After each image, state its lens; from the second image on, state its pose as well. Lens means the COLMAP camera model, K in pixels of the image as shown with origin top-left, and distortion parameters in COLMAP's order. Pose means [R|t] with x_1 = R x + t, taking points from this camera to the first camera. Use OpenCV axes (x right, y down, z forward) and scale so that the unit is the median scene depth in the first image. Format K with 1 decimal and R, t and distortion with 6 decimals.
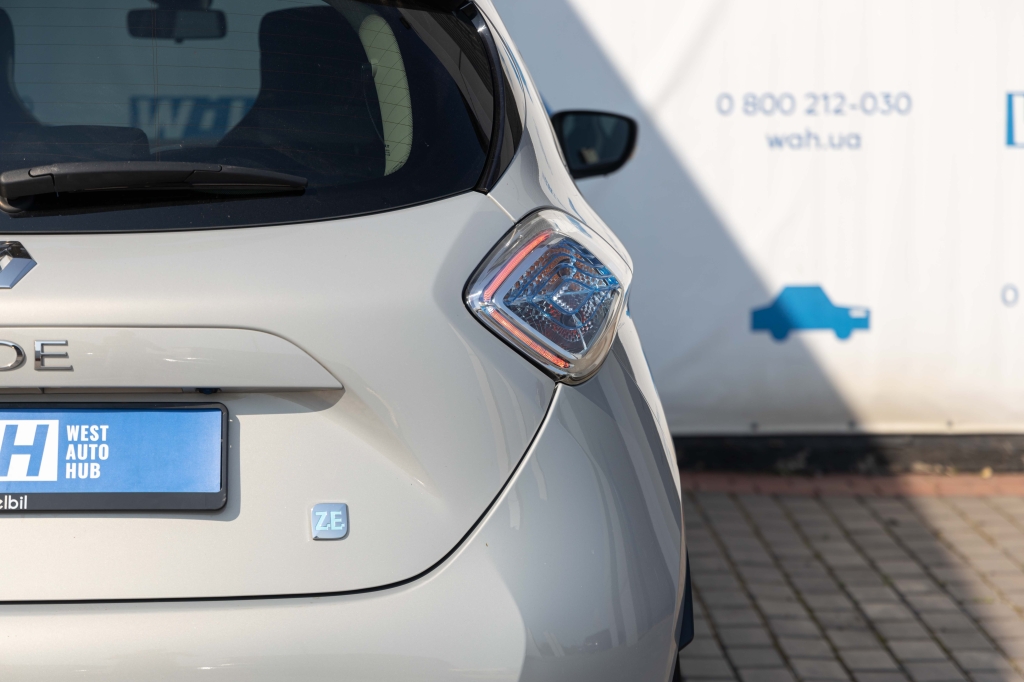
lens RADIAL K [[2412.1, 0, 510.8], [0, 2412.1, 358.6], [0, 0, 1]] dist [0.052121, -0.228404]
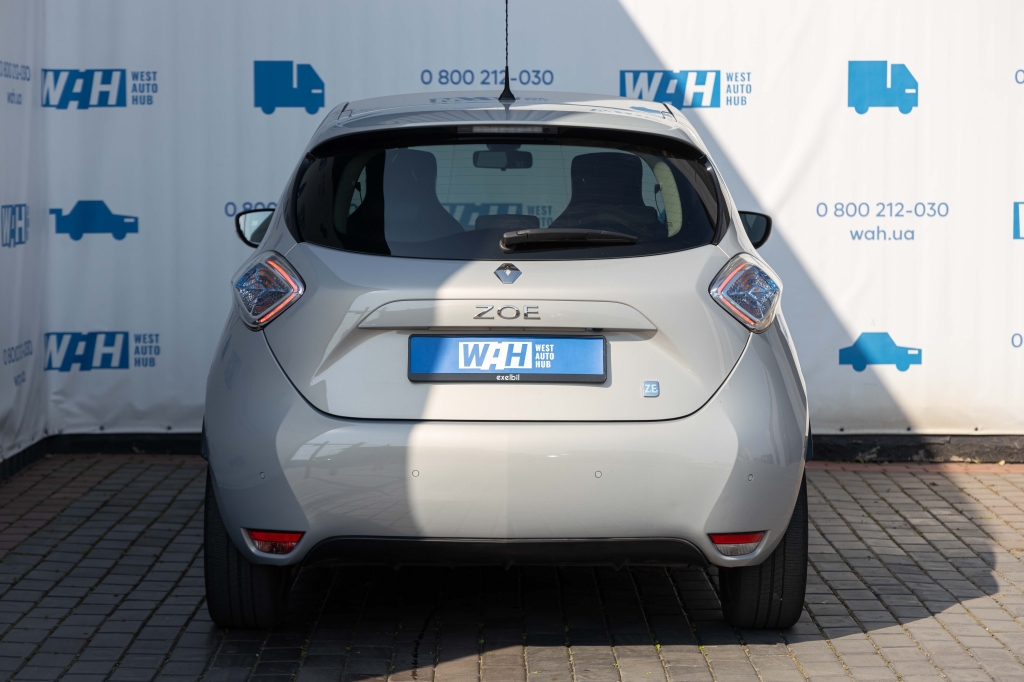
lens RADIAL K [[2488.3, 0, 510.1], [0, 2488.3, 354.3], [0, 0, 1]] dist [0.015816, 0.310299]
pose [[0.999473, 0.006170, -0.031865, -0.114407], [-0.007754, 0.998728, -0.049825, 0.131047], [0.031517, 0.050045, 0.998250, -1.130877]]
